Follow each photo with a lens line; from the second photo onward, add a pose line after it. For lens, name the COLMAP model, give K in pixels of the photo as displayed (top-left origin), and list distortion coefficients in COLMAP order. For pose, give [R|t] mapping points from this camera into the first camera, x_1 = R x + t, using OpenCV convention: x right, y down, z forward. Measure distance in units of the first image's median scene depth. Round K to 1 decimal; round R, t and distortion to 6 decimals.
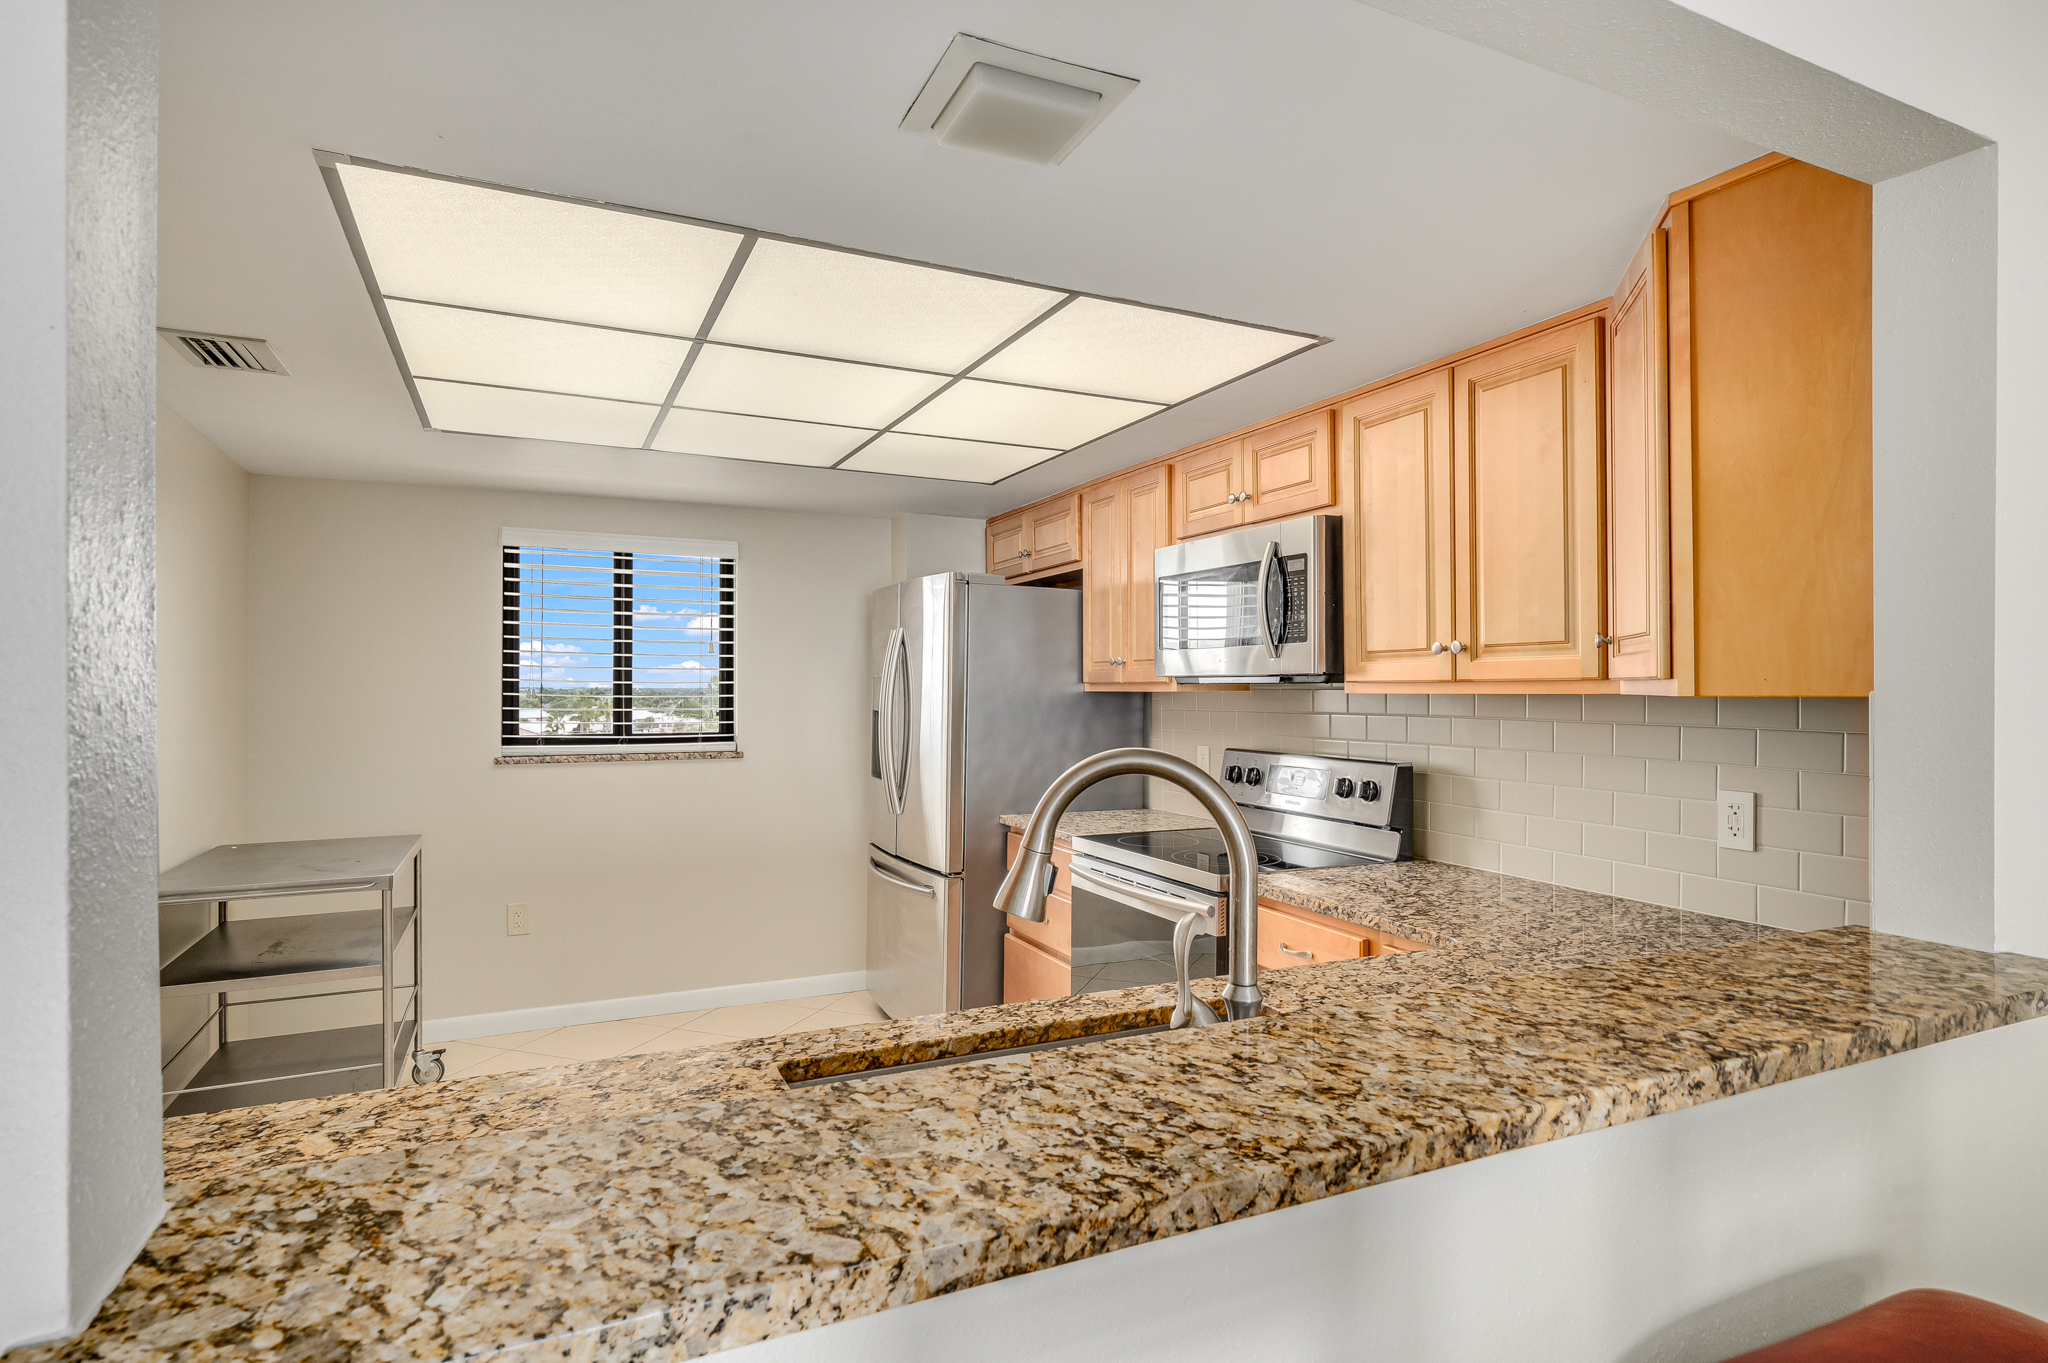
lens RADIAL K [[1062.2, 0, 1024.0], [0, 1062.2, 681.5], [0, 0, 1]] dist [-0.000600, -0.000057]
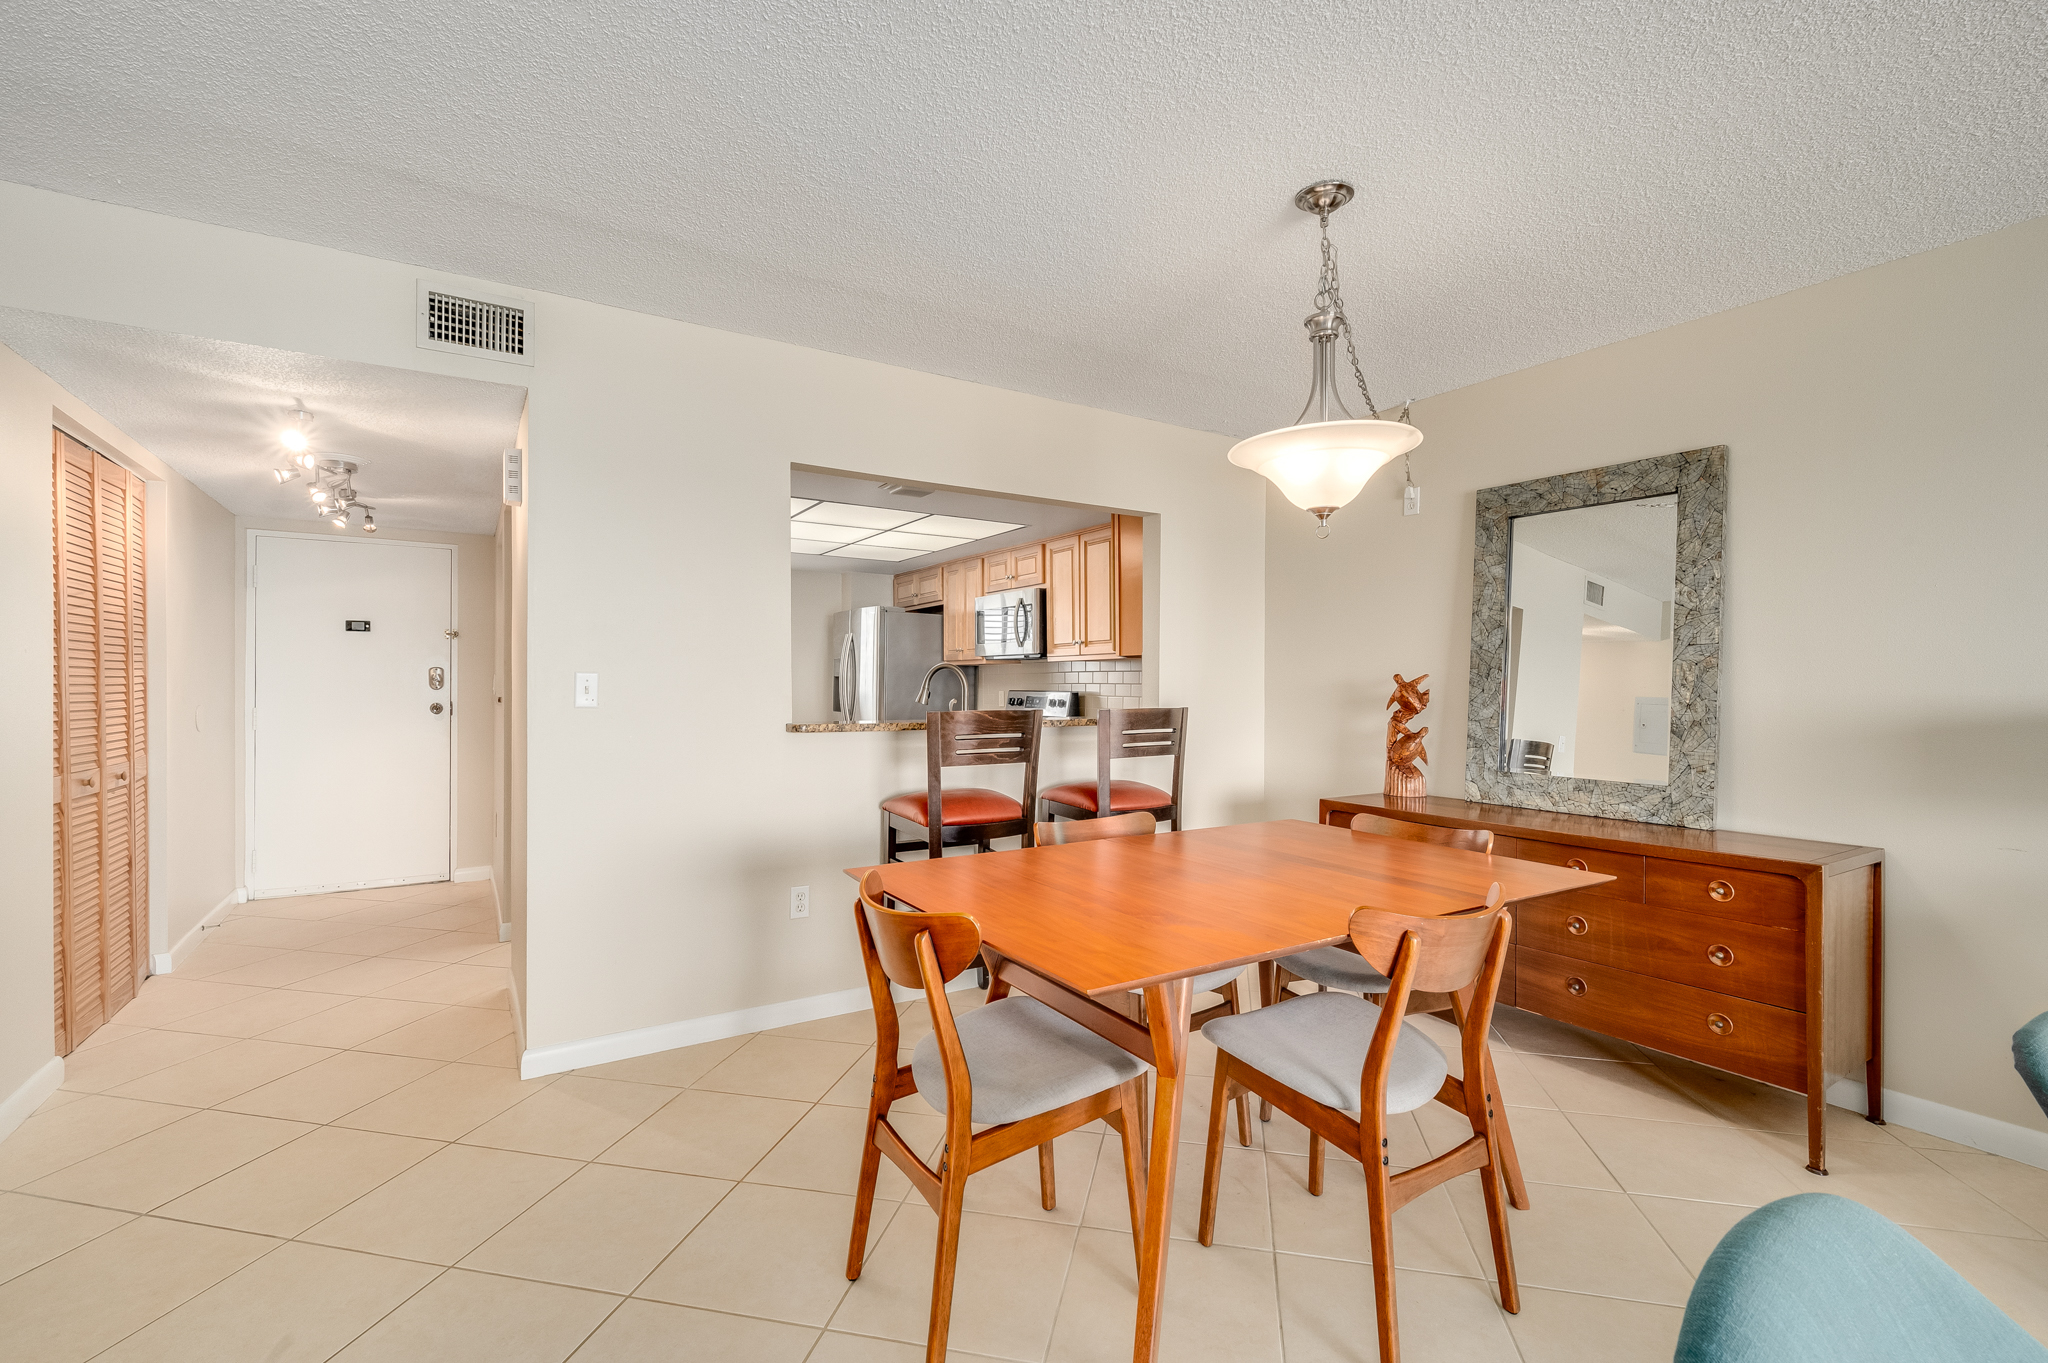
lens RADIAL K [[894.8, 0, 1024.0], [0, 894.8, 681.5], [0, 0, 1]] dist [-0.000430, -0.000032]
pose [[0.992530, -0.000092, 0.121997, -0.000947], [-0.000447, 0.999990, 0.004389, 0.047656], [-0.121996, -0.004411, 0.992521, -1.015098]]
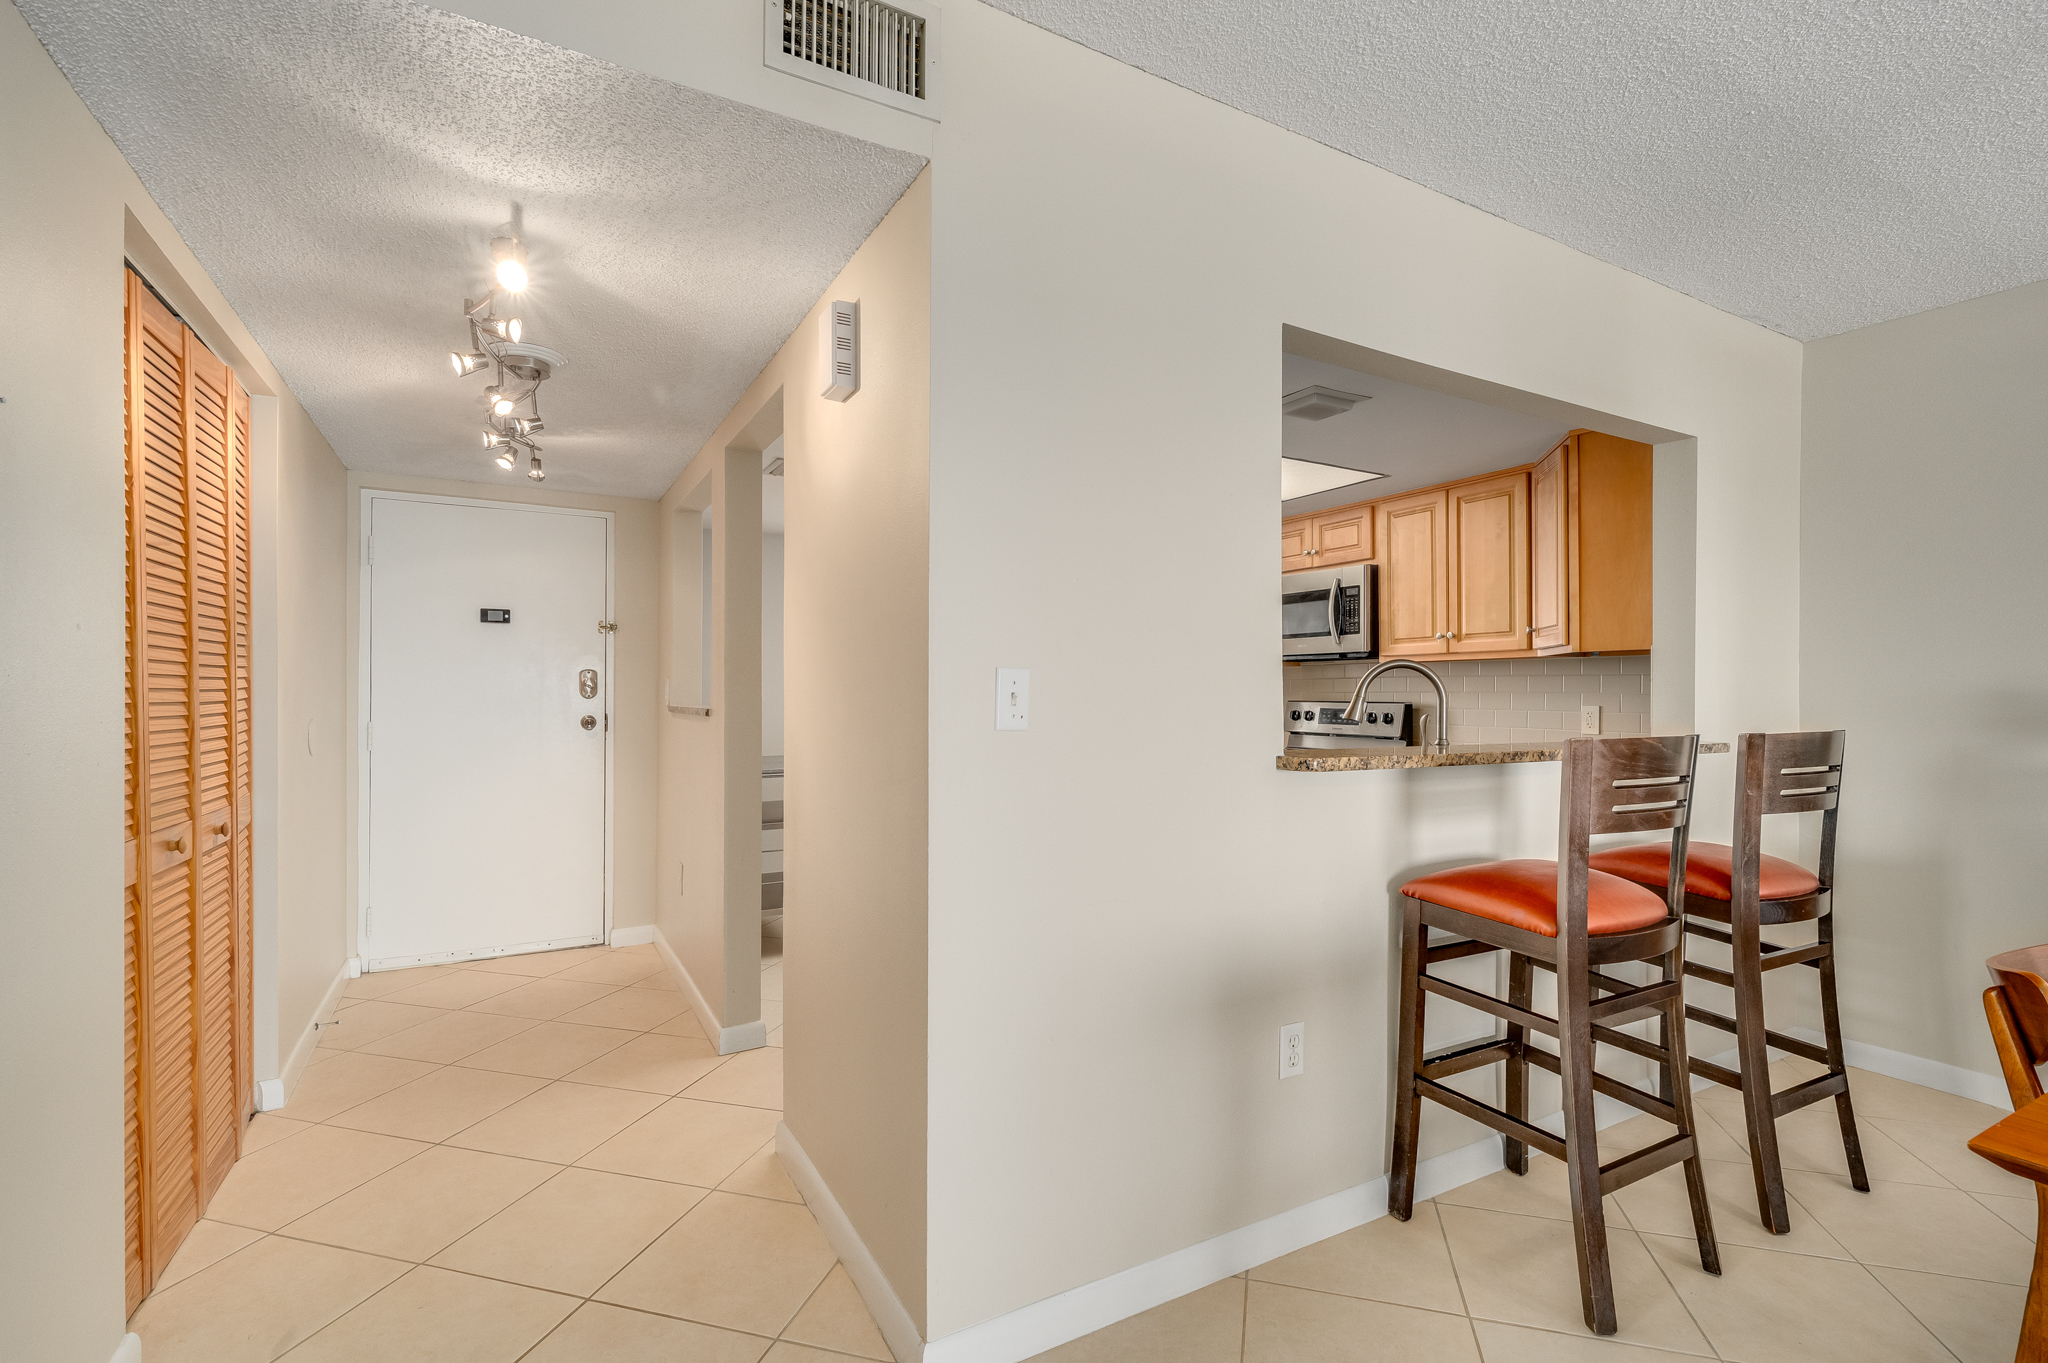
lens RADIAL K [[928.6, 0, 1023.5], [0, 928.6, 691.6], [0, 0, 1]] dist [0.001330, 0.000136]
pose [[0.997657, 0.001401, 0.068404, -0.410672], [-0.001746, 0.999986, 0.004985, 0.053798], [-0.068396, -0.005093, 0.997645, -0.538385]]
